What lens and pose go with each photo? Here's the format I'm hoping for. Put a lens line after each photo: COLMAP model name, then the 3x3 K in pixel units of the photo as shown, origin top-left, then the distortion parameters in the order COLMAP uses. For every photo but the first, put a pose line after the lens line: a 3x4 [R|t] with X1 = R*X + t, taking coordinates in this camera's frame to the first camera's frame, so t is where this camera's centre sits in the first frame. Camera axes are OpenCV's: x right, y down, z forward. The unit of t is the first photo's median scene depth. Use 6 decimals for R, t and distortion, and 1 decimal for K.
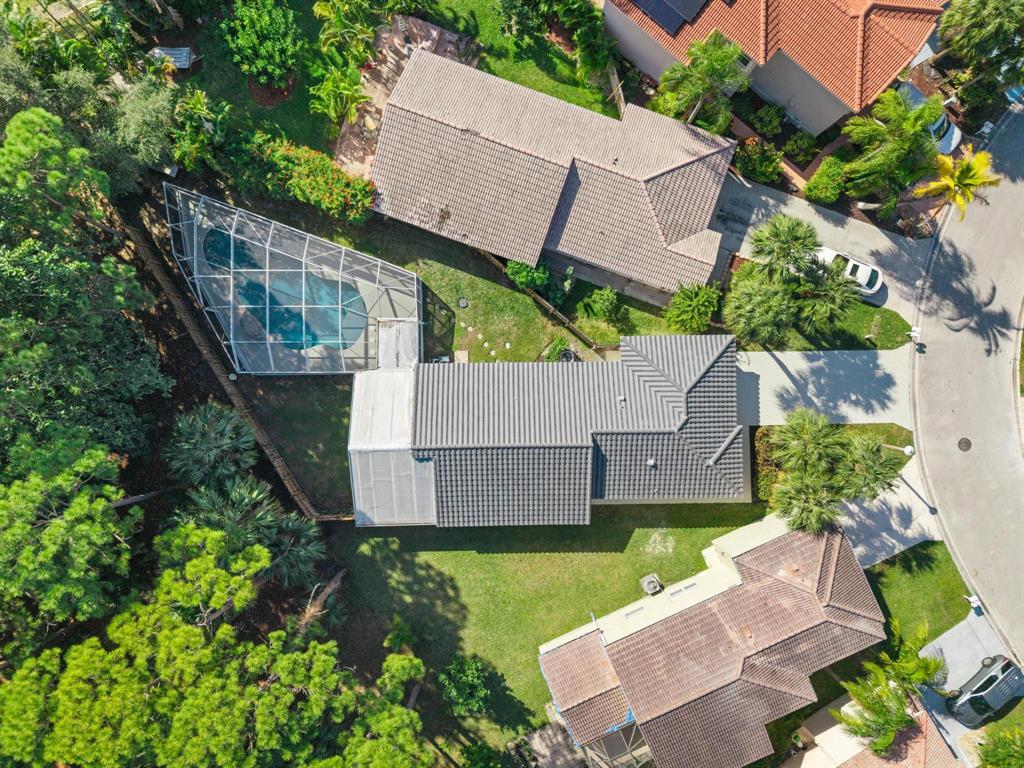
lens RADIAL K [[702.4, 0, 508.6], [0, 702.4, 381.8], [0, 0, 1]] dist [-0.005972, 0.001580]
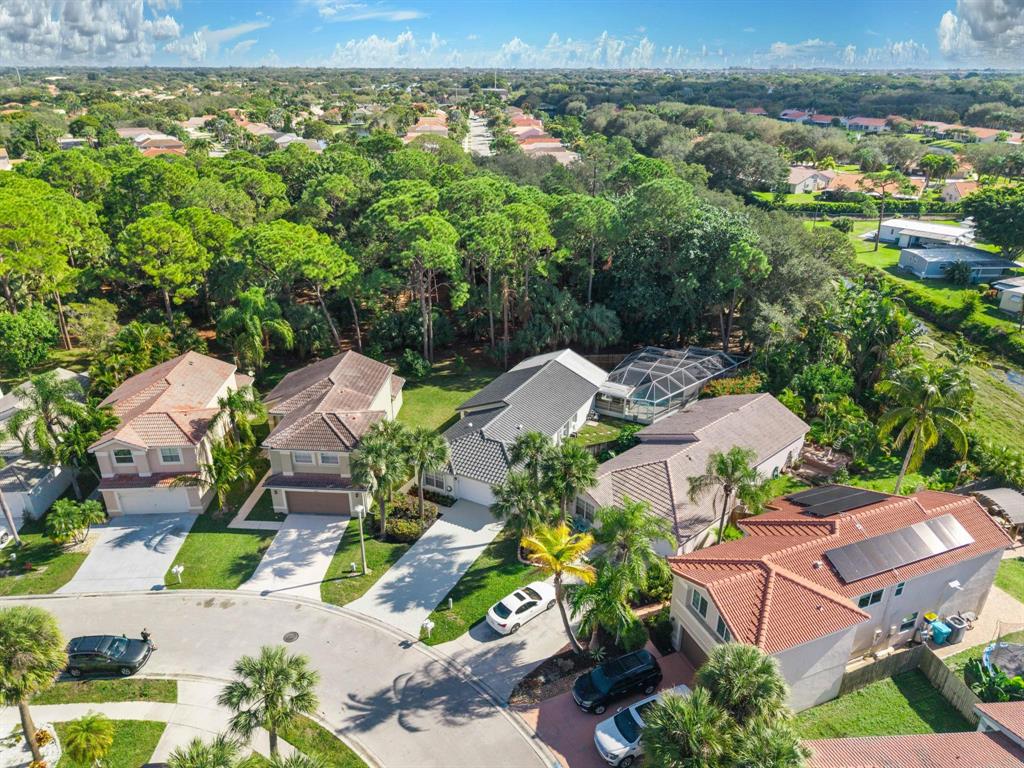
lens RADIAL K [[702.4, 0, 508.2], [0, 702.4, 383.6], [0, 0, 1]] dist [-0.005972, 0.001580]
pose [[-0.484914, 0.346255, -0.803098, 1.138021], [-0.874511, -0.201848, 0.441007, -0.496654], [-0.009402, 0.916169, 0.400683, 0.328223]]
